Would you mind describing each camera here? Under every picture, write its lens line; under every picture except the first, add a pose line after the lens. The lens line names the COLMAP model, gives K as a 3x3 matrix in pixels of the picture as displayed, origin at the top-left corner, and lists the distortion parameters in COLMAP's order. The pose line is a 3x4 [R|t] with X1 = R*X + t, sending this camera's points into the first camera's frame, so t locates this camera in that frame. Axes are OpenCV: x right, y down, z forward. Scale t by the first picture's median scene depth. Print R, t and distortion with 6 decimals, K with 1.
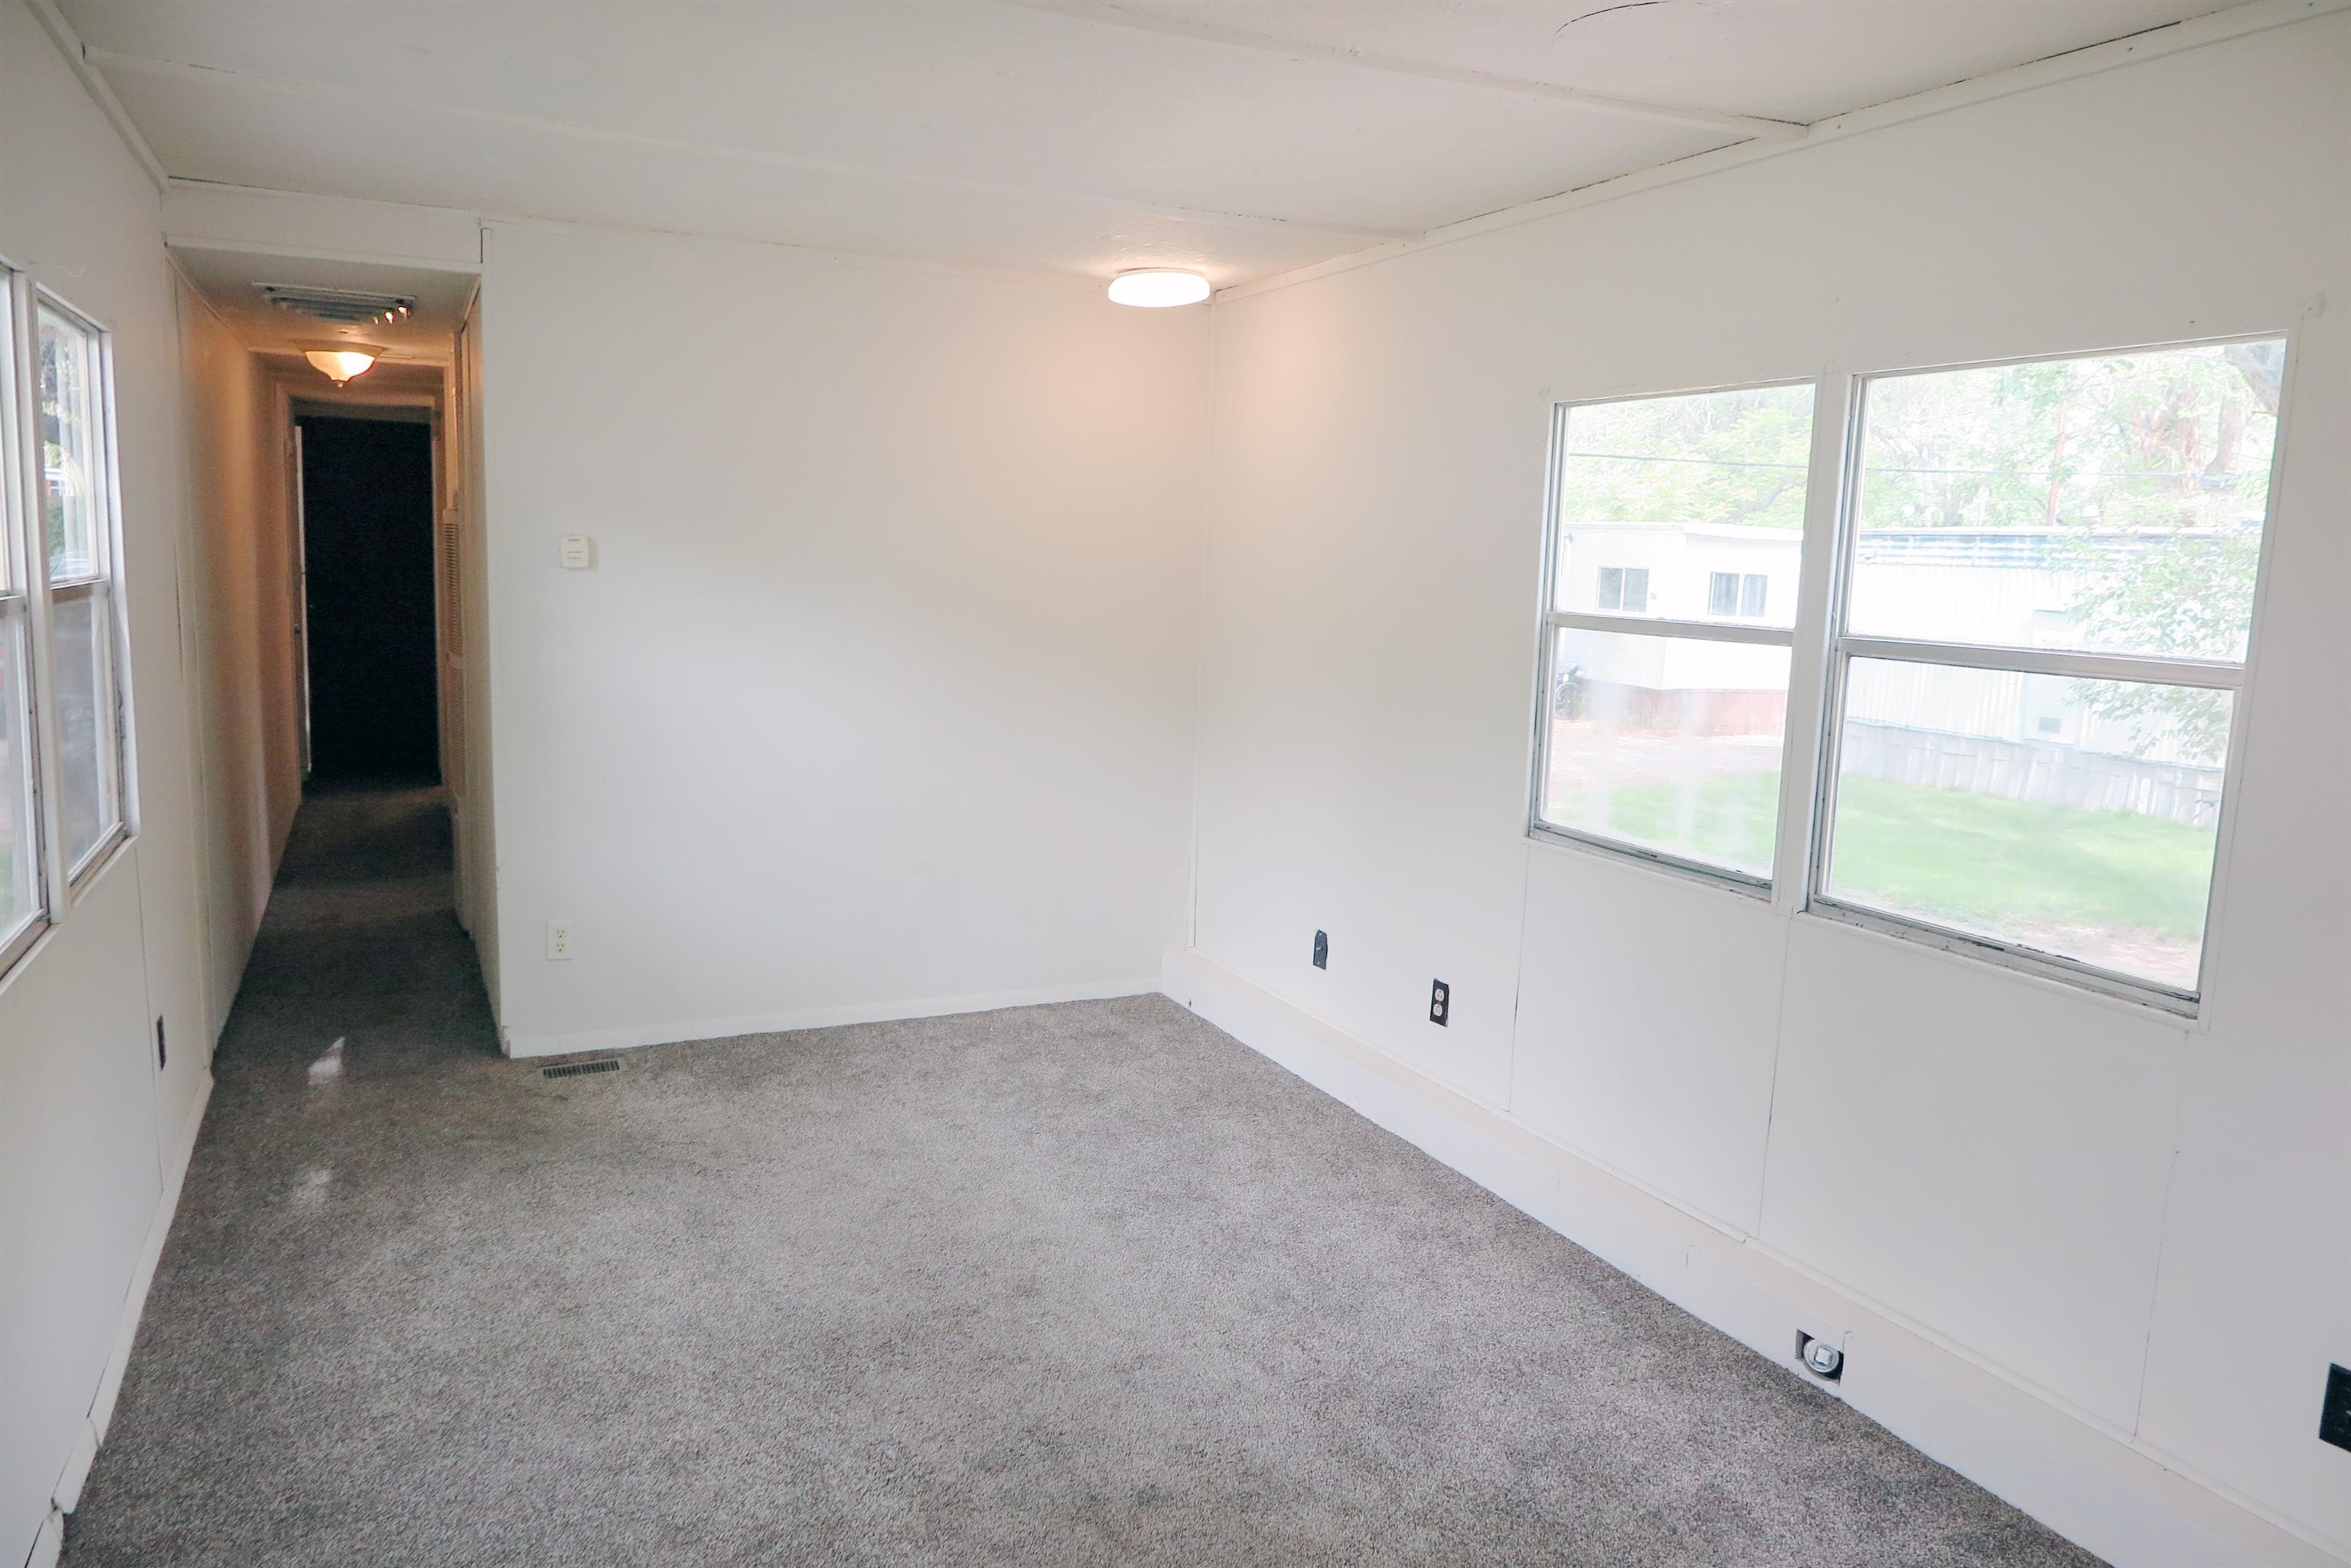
lens RADIAL K [[1612.3, 0, 1175.5], [0, 1612.3, 784.0], [0, 0, 1]] dist [-0.016051, 0.005647]
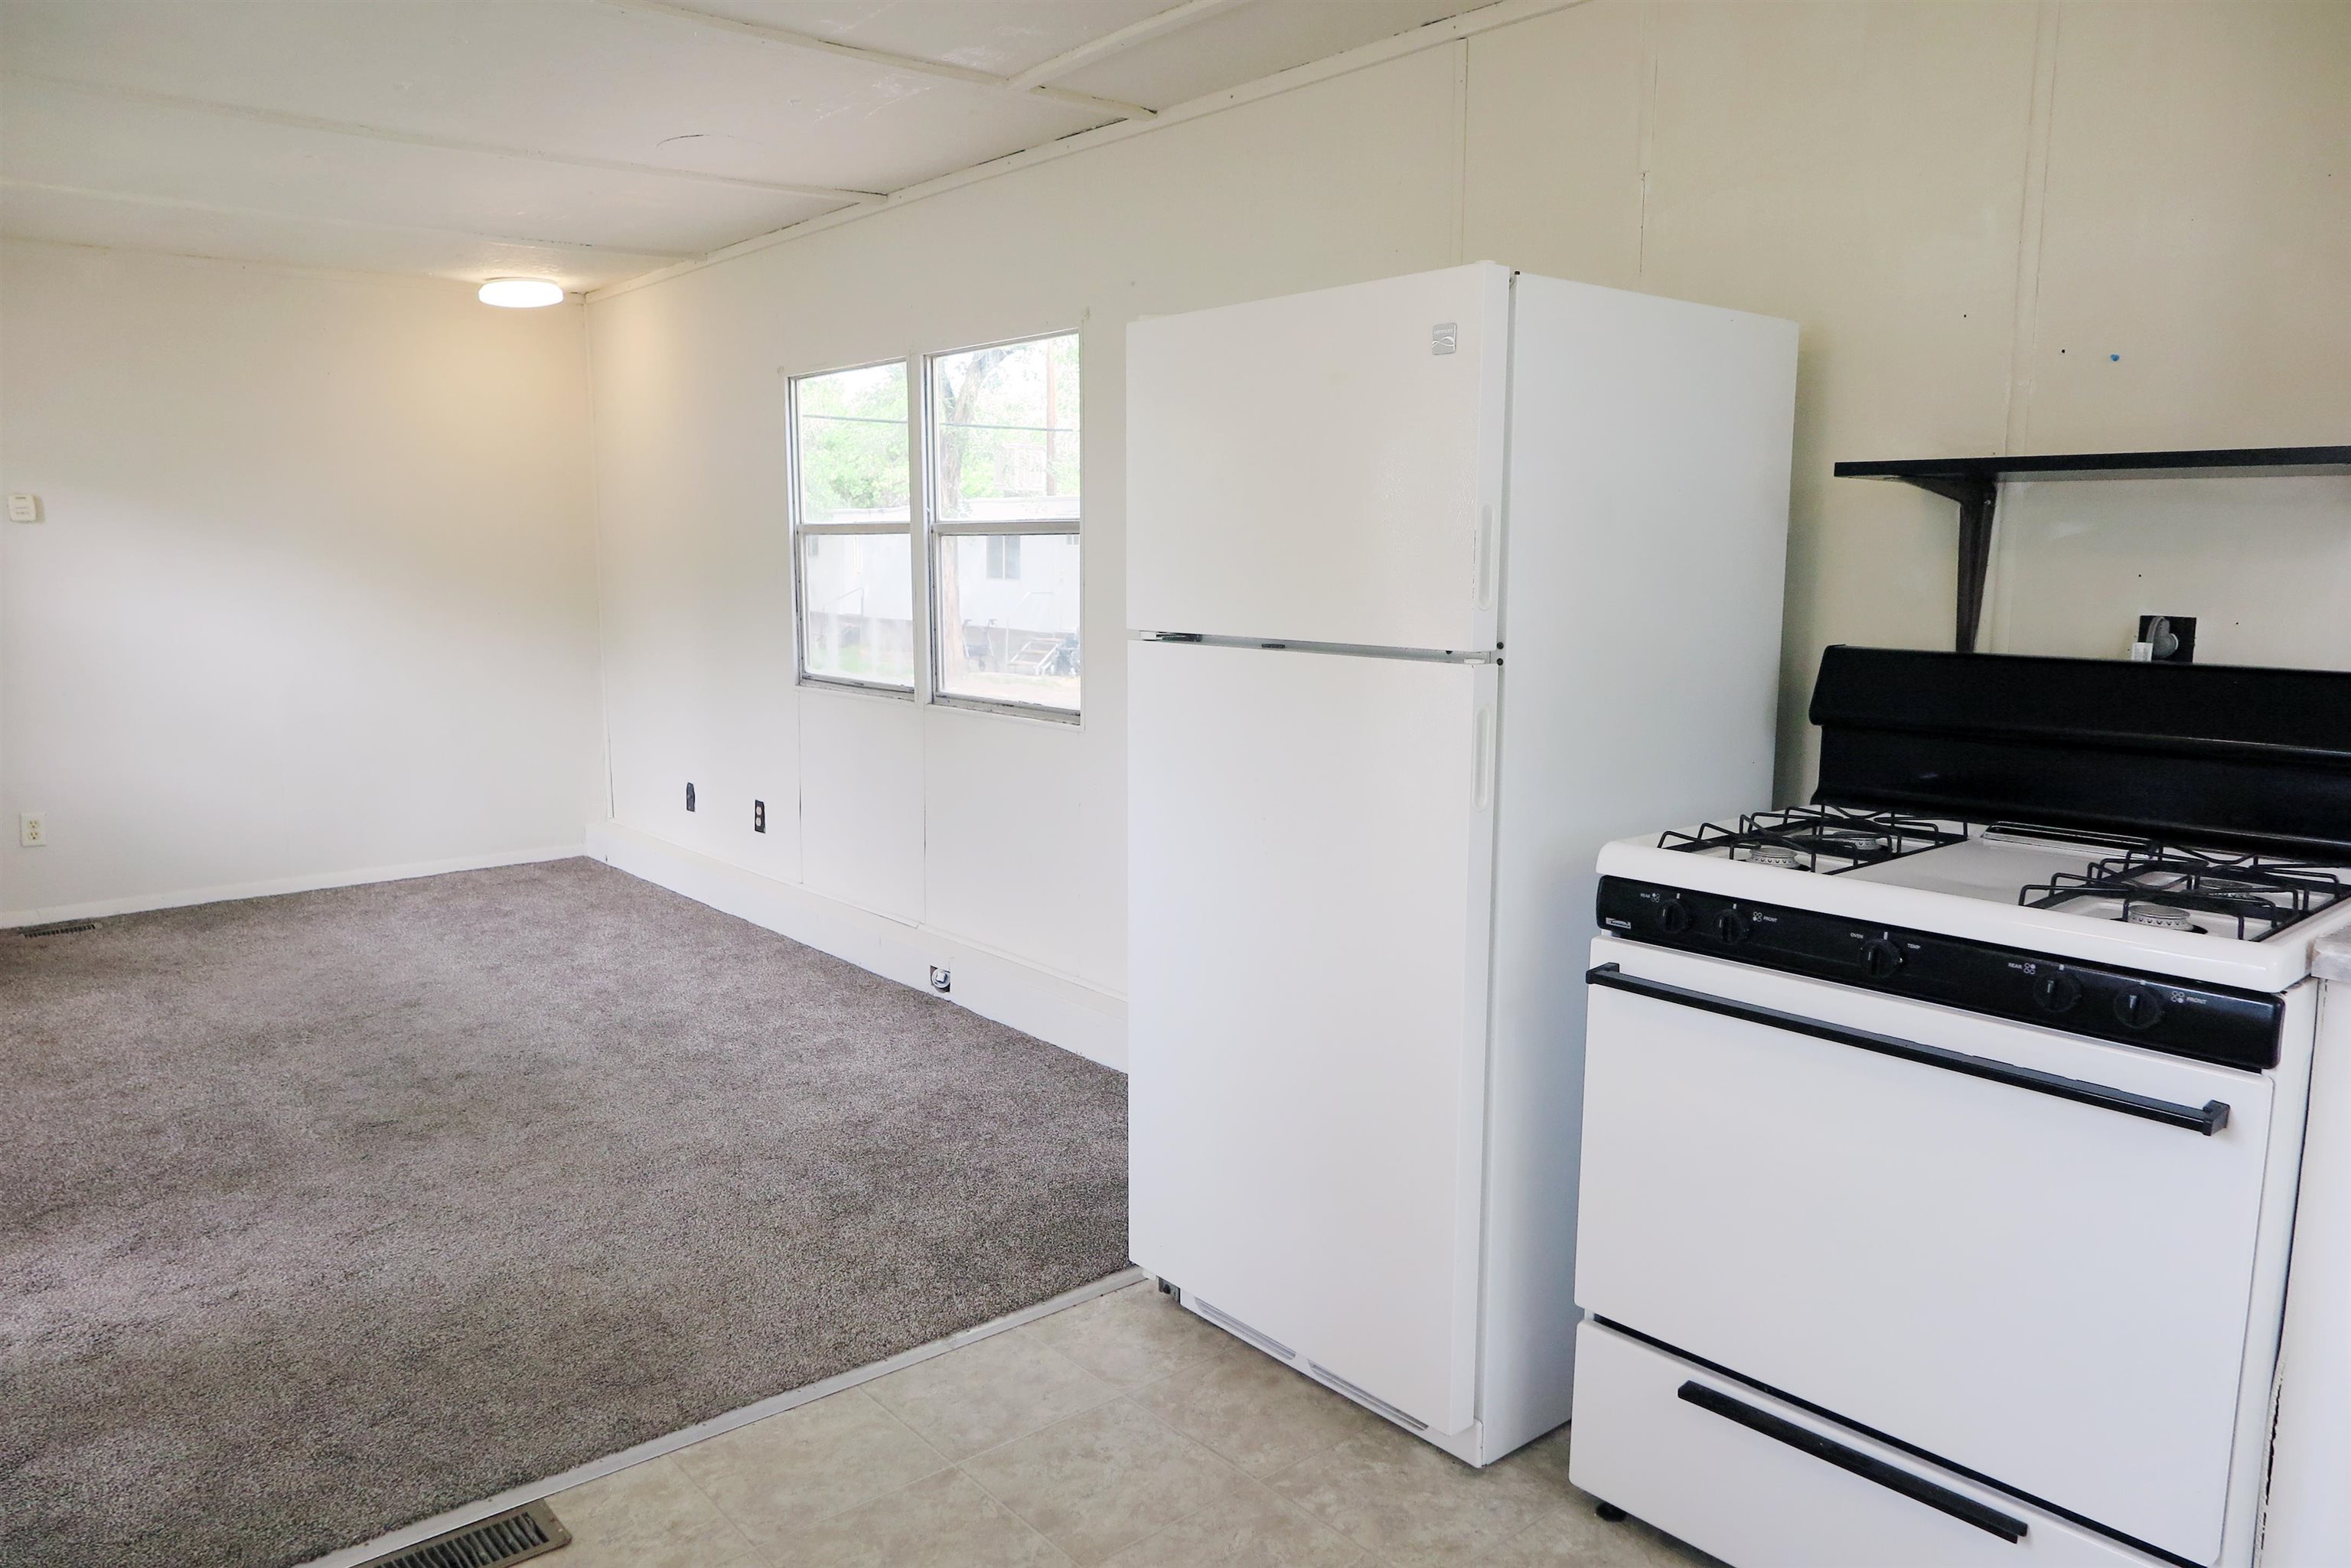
lens RADIAL K [[1627.4, 0, 1175.5], [0, 1627.4, 784.0], [0, 0, 1]] dist [-0.008546, 0.008370]
pose [[0.970414, -0.066889, 0.231997, 0.211013], [0.065418, 0.997759, 0.014039, 0.125561], [-0.232416, 0.001553, 0.972615, -0.481530]]
